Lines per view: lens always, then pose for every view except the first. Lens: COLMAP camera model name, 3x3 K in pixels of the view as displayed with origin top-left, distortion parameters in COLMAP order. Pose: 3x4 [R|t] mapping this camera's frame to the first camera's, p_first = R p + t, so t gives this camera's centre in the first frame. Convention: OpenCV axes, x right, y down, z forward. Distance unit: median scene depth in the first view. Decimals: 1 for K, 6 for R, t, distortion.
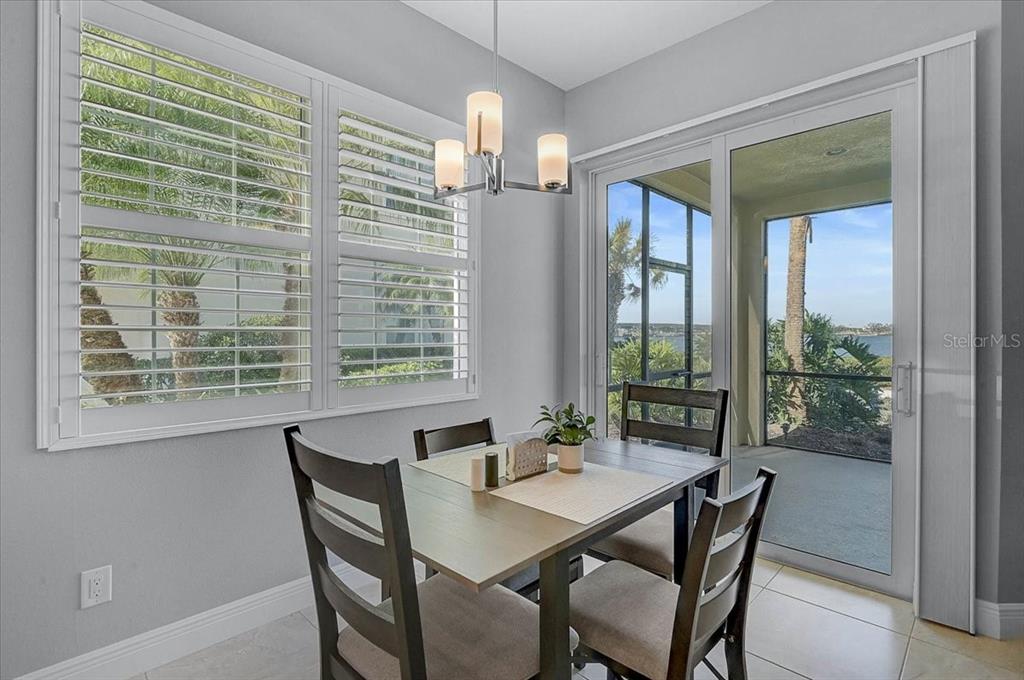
lens RADIAL K [[479.5, 0, 501.3], [0, 479.5, 333.2], [0, 0, 1]] dist [-0.003870, -0.002311]
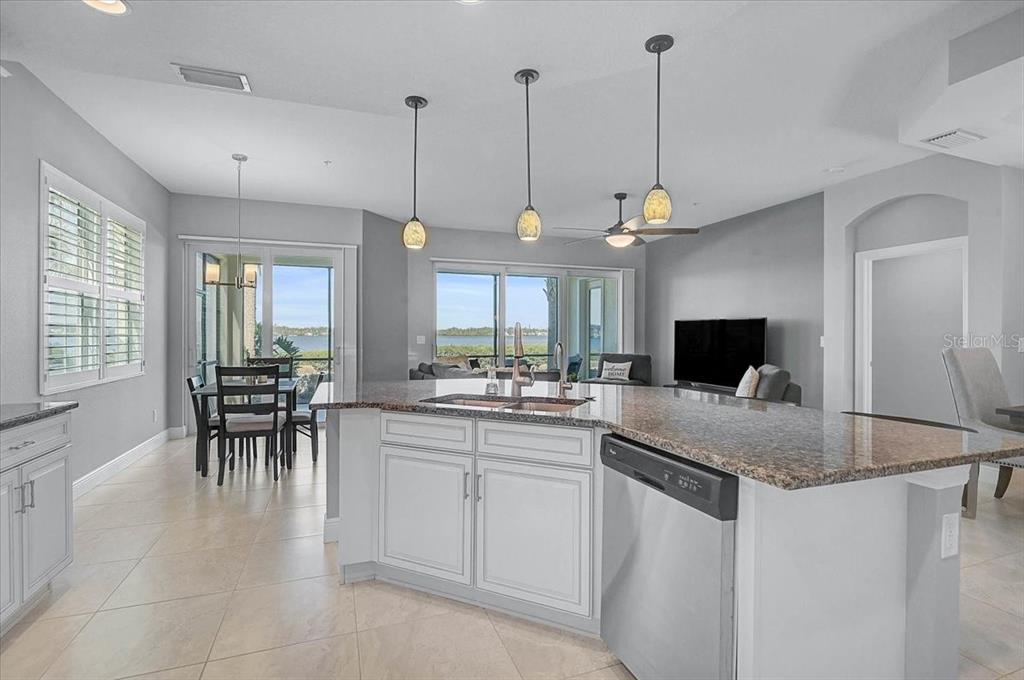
lens RADIAL K [[479.5, 0, 508.3], [0, 479.5, 338.2], [0, 0, 1]] dist [-0.003870, -0.002311]
pose [[0.407874, -0.010457, 0.912978, -0.865616], [0.001912, 0.999942, 0.010599, -0.010457], [-0.913036, -0.002577, 0.407870, -0.707445]]
